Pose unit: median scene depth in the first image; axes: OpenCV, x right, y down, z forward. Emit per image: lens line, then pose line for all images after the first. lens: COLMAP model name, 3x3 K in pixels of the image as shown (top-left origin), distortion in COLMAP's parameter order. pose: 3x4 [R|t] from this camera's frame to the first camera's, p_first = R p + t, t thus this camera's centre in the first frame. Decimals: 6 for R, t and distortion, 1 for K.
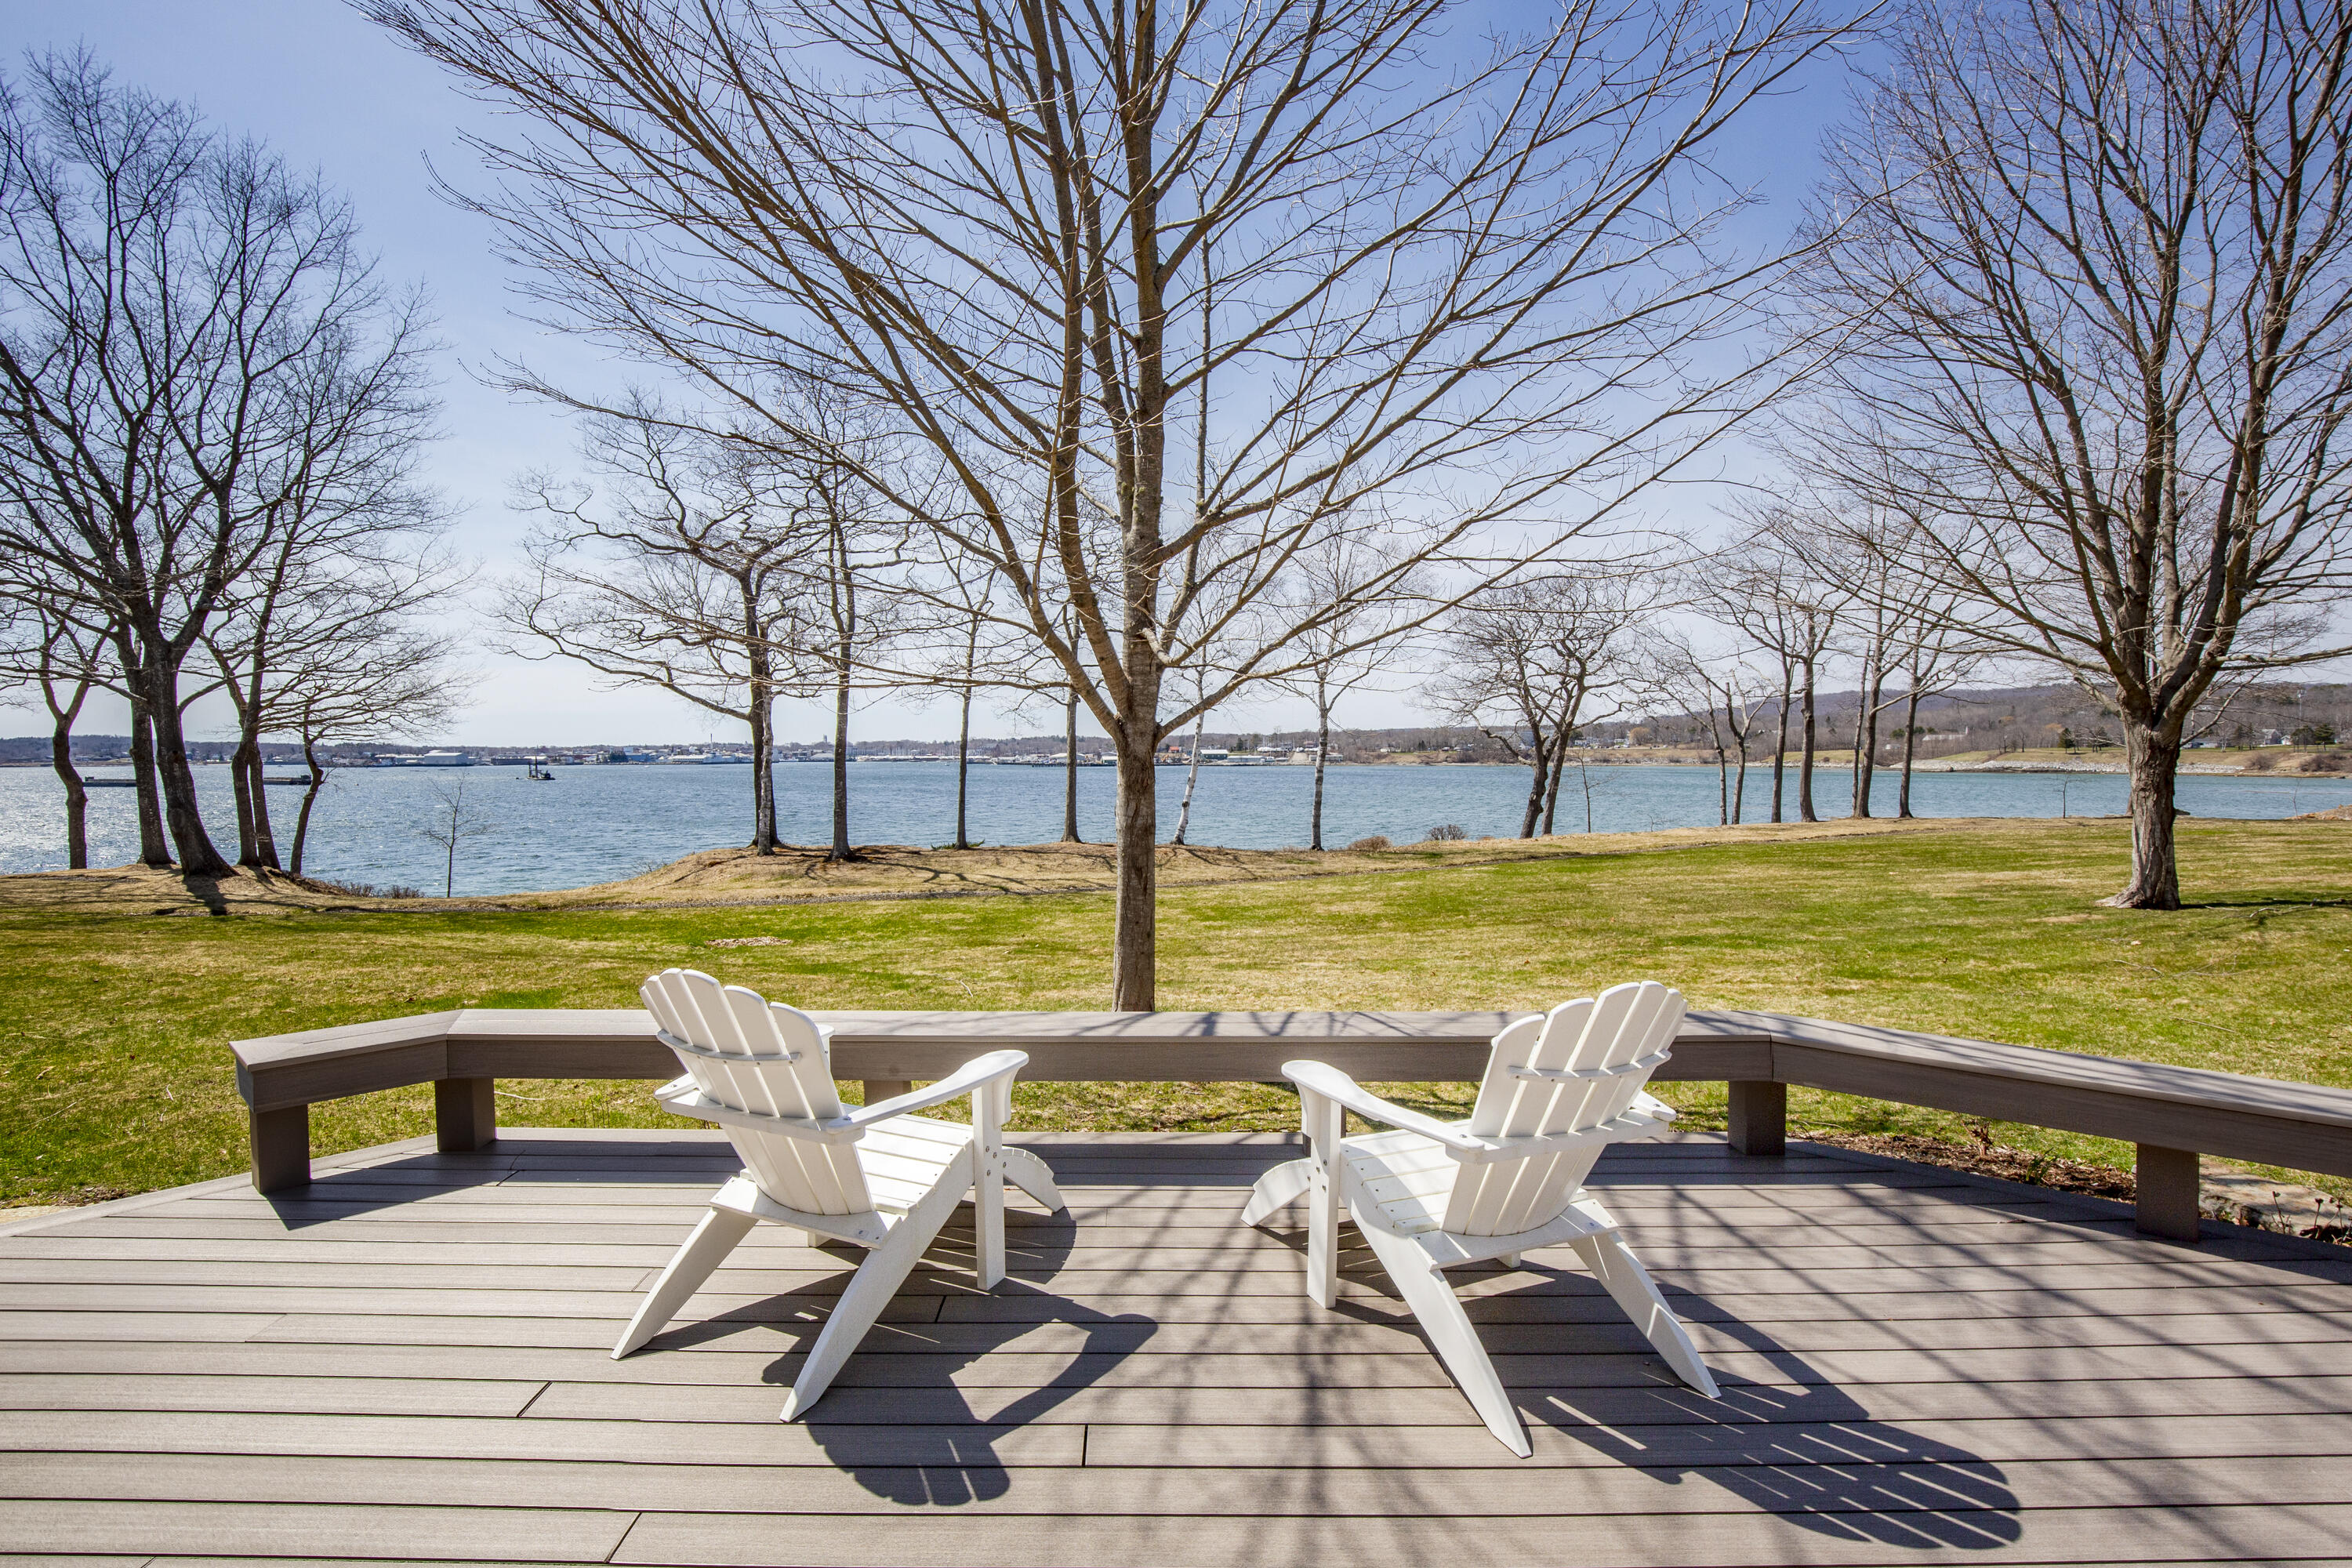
lens RADIAL K [[1177.0, 0, 1176.0], [0, 1177.0, 784.0], [0, 0, 1]] dist [-0.033329, 0.001279]
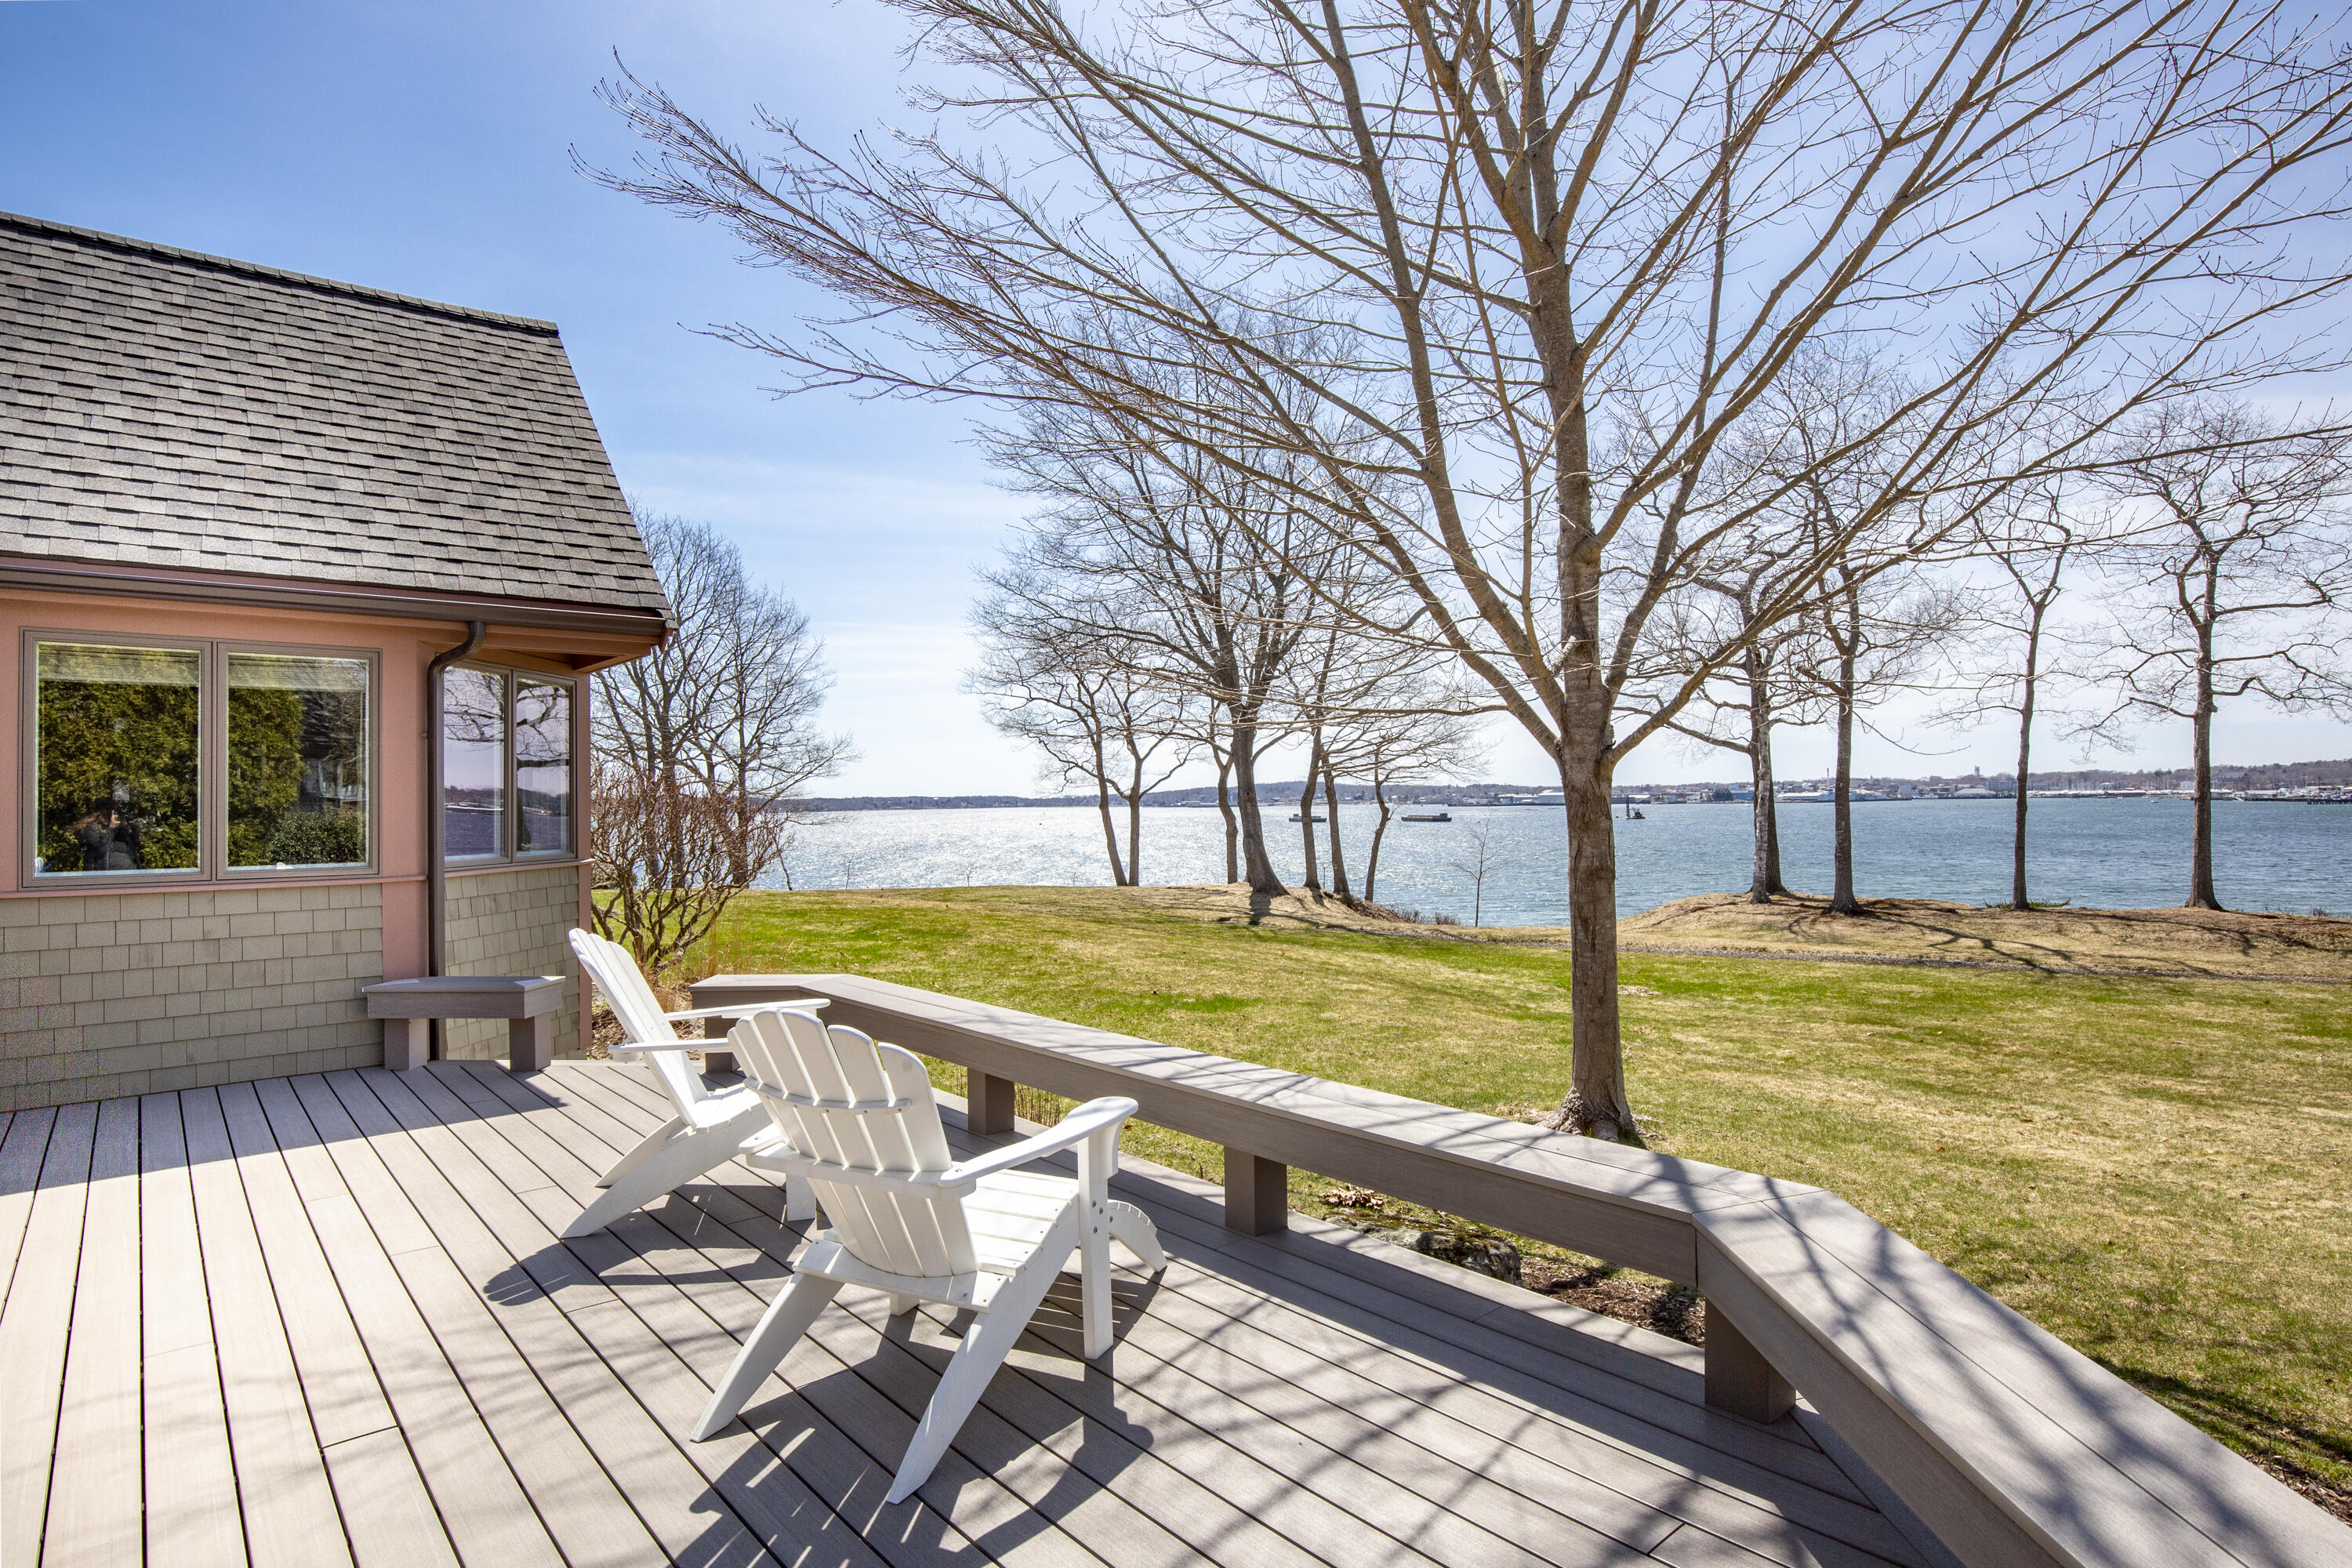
lens RADIAL K [[1264.3, 0, 1176.0], [0, 1264.3, 784.0], [0, 0, 1]] dist [-0.014393, -0.000179]
pose [[0.639963, -0.014967, -0.768260, 0.106749], [-0.009479, 0.999580, -0.027369, 0.000411], [0.768347, 0.024797, 0.639553, 0.042512]]
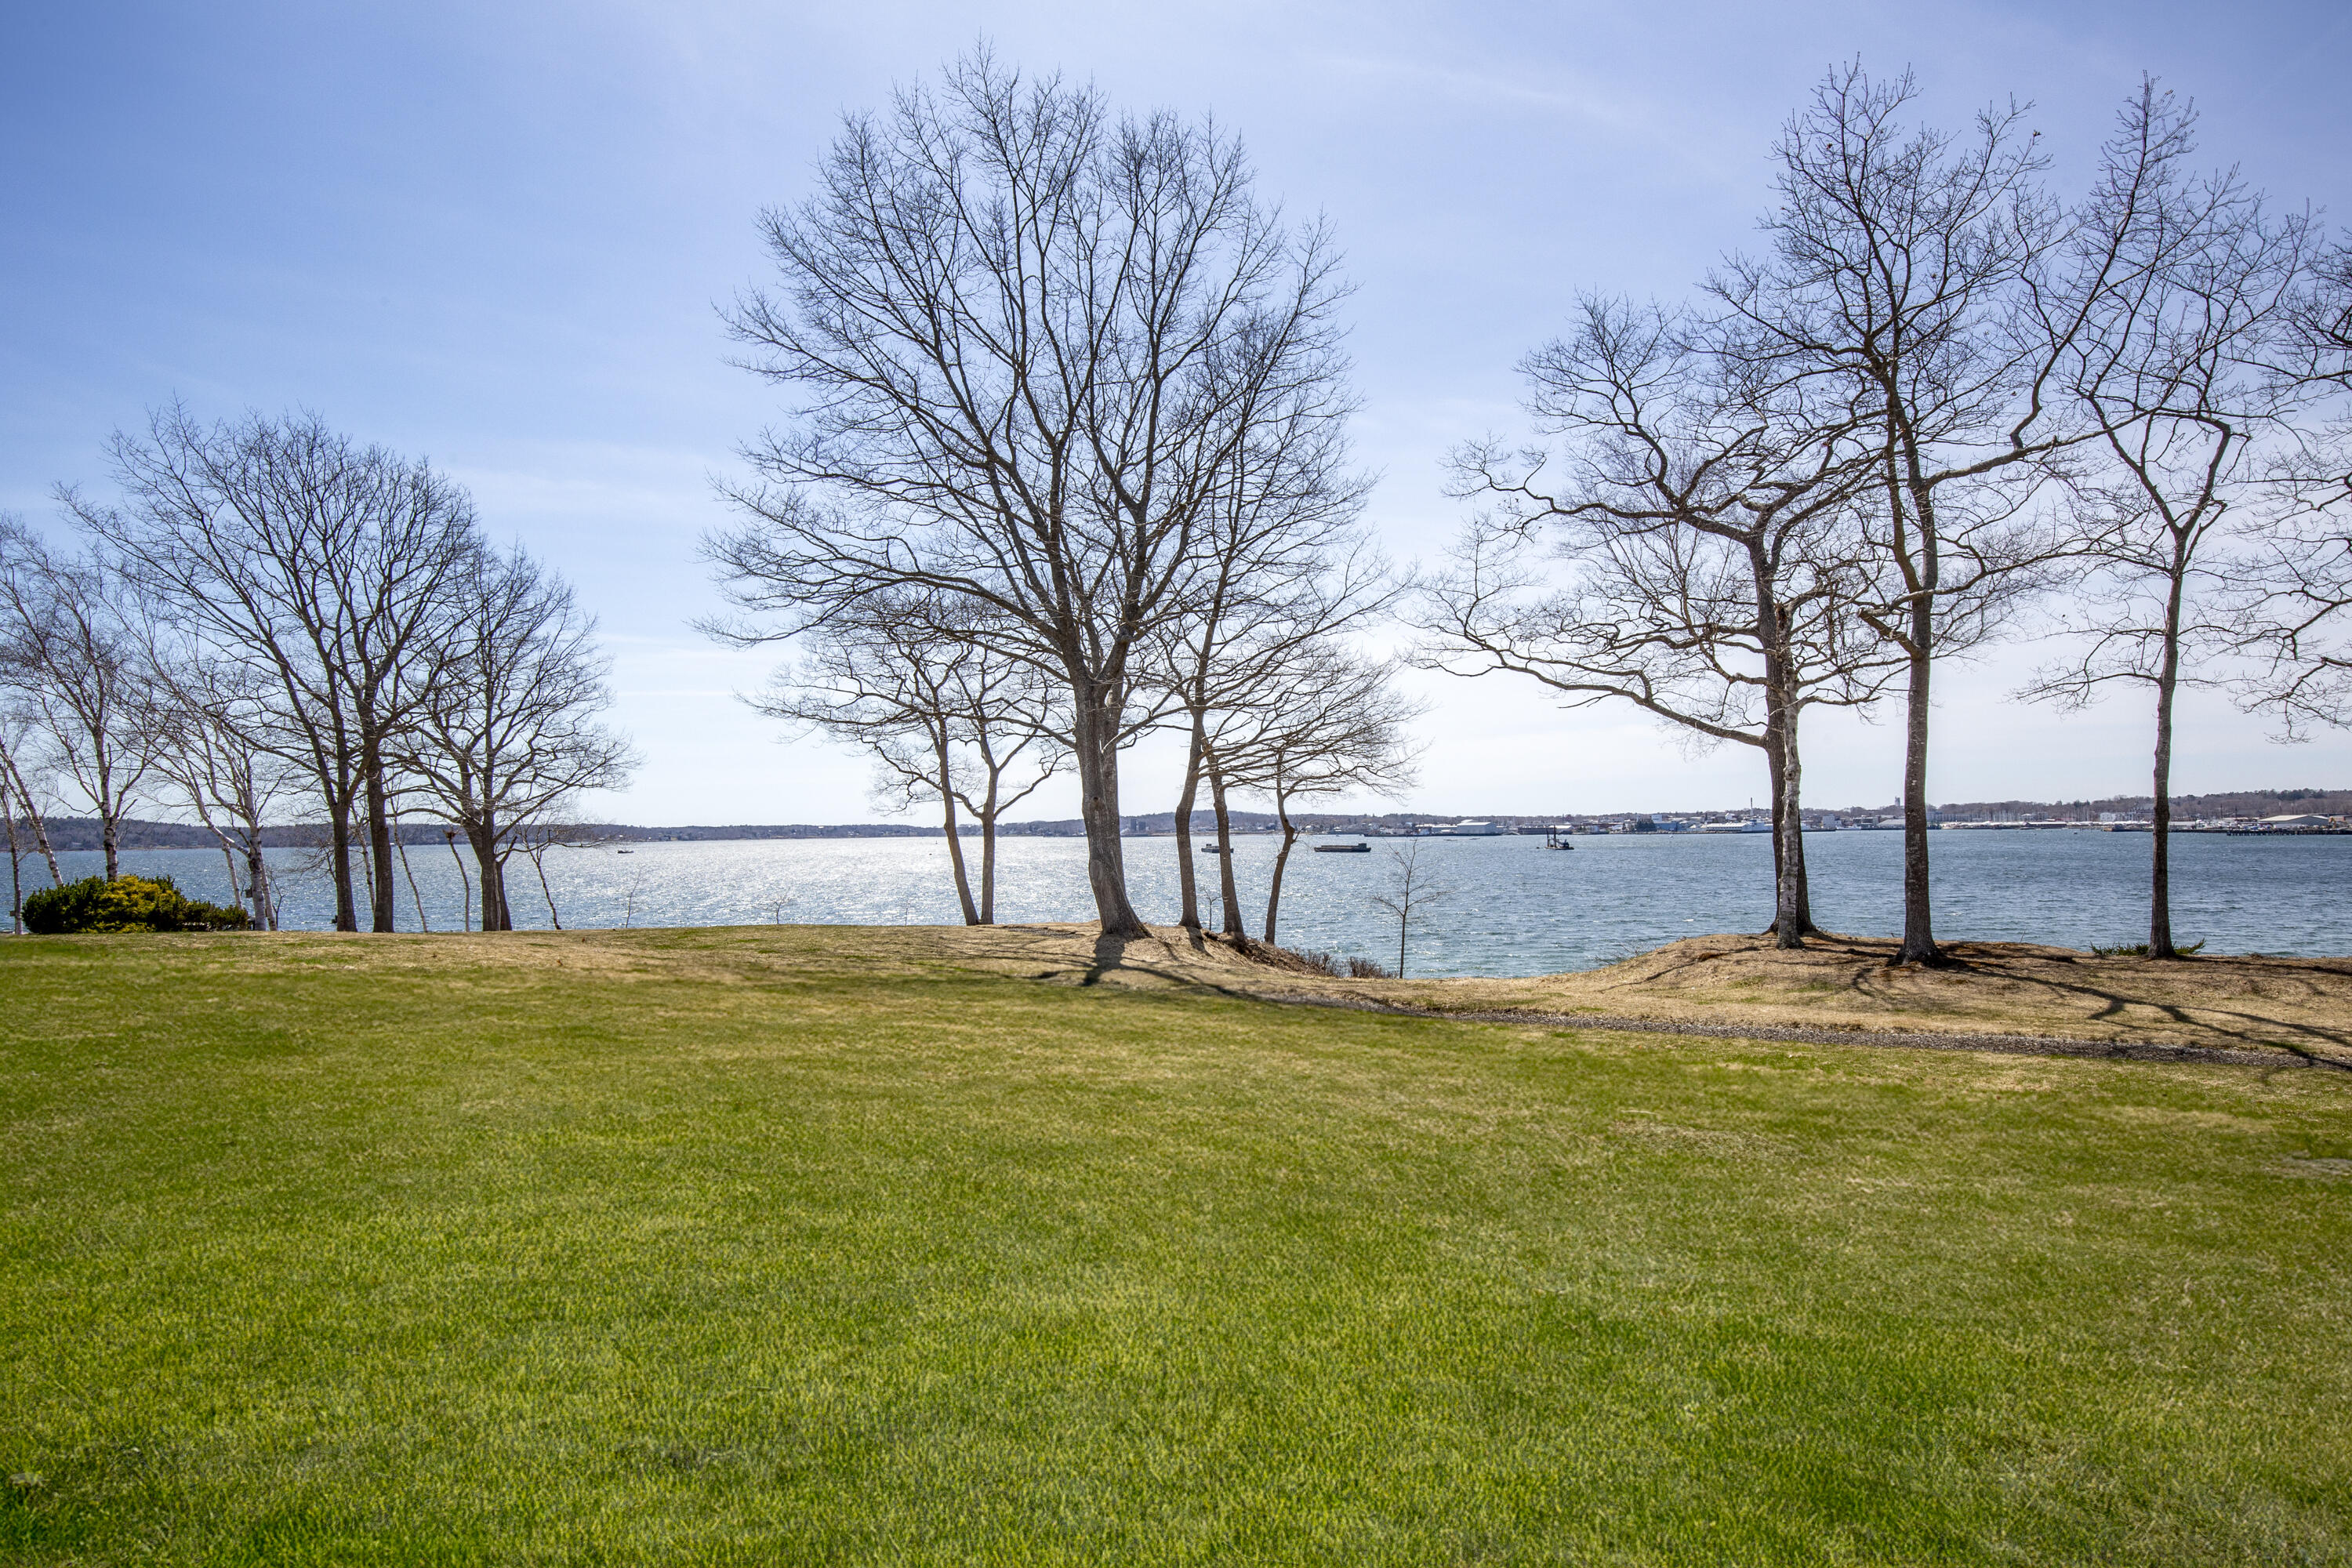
lens RADIAL K [[1263.5, 0, 1172.5], [0, 1263.5, 792.0], [0, 0, 1]] dist [-0.012162, 0.000430]
pose [[0.686666, -0.028417, -0.726418, -0.075717], [-0.010245, 0.998758, -0.048755, 0.011799], [0.726901, 0.040920, 0.685522, 0.271291]]
